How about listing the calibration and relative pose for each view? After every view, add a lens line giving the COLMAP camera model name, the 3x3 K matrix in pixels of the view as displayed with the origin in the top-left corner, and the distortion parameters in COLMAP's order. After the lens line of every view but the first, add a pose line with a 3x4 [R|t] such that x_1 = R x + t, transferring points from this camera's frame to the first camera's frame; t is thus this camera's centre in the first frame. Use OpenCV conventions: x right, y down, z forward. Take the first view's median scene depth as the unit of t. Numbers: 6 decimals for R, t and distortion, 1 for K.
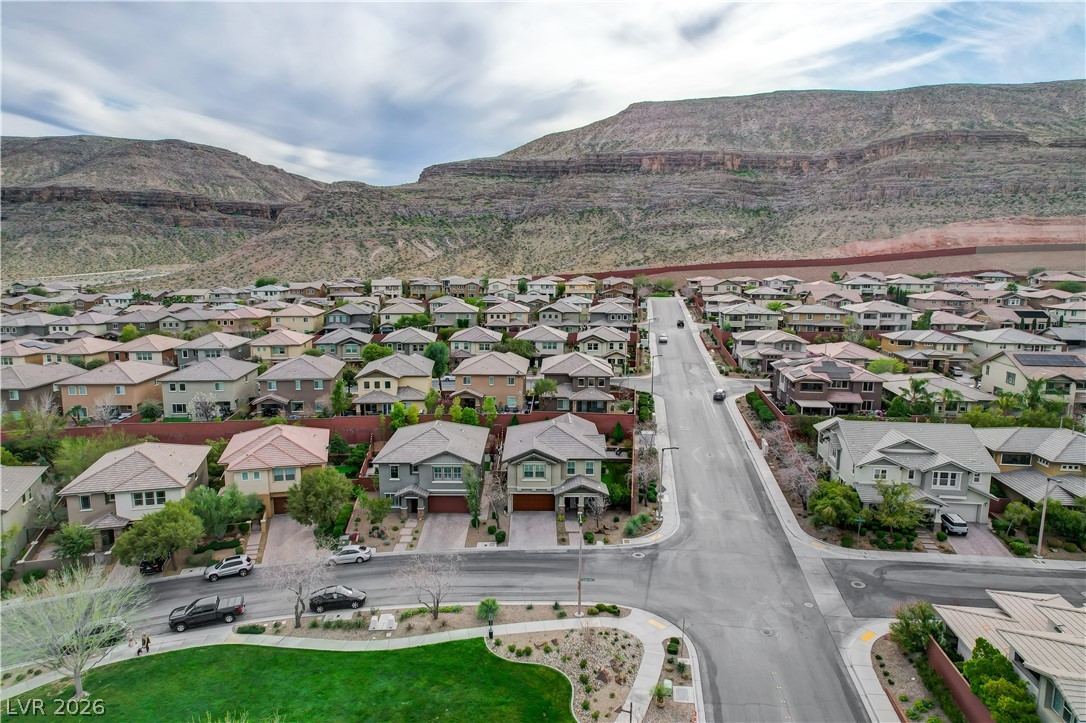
lens RADIAL K [[693.9, 0, 544.2], [0, 693.9, 362.1], [0, 0, 1]] dist [-0.077637, 0.072264]
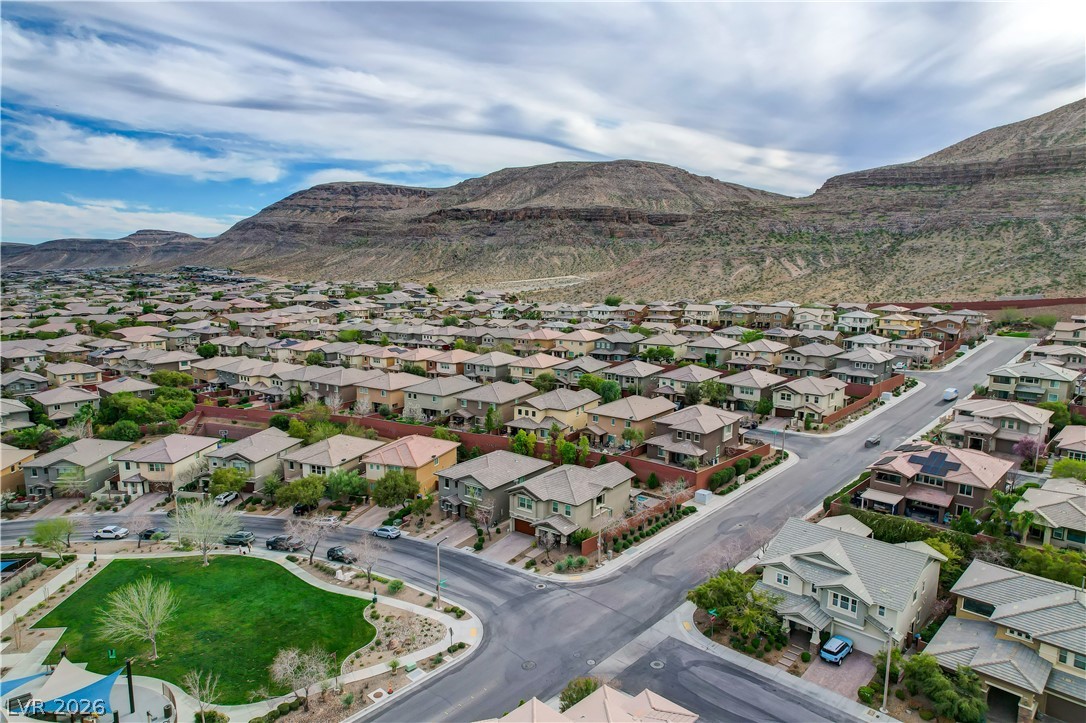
lens RADIAL K [[694.6, 0, 544.6], [0, 694.6, 361.2], [0, 0, 1]] dist [-0.079346, 0.071966]
pose [[0.804471, 0.088012, -0.587436, 0.123575], [-0.089484, 0.995632, 0.026624, -0.023133], [0.587213, 0.031148, 0.808833, -0.001442]]
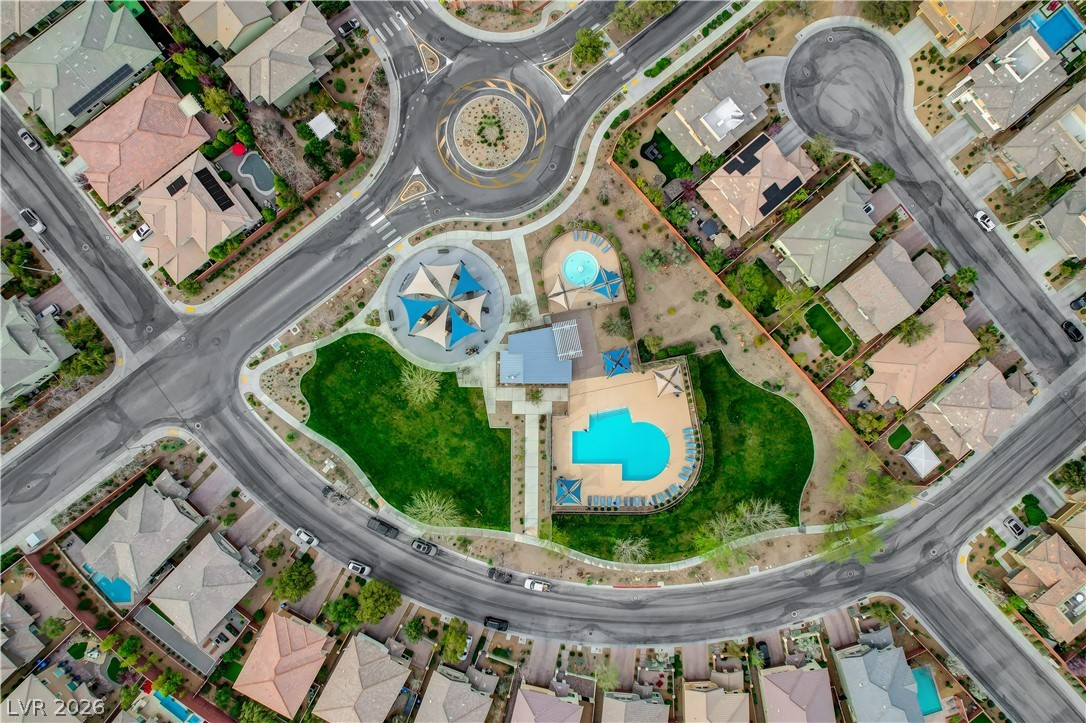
lens RADIAL K [[693.5, 0, 544.5], [0, 693.5, 366.7], [0, 0, 1]] dist [-0.077509, 0.069493]
pose [[-0.710509, -0.703445, -0.018470, -0.057389], [0.094822, -0.121716, 0.988025, -0.214857], [-0.697270, 0.700250, 0.153183, -0.008407]]
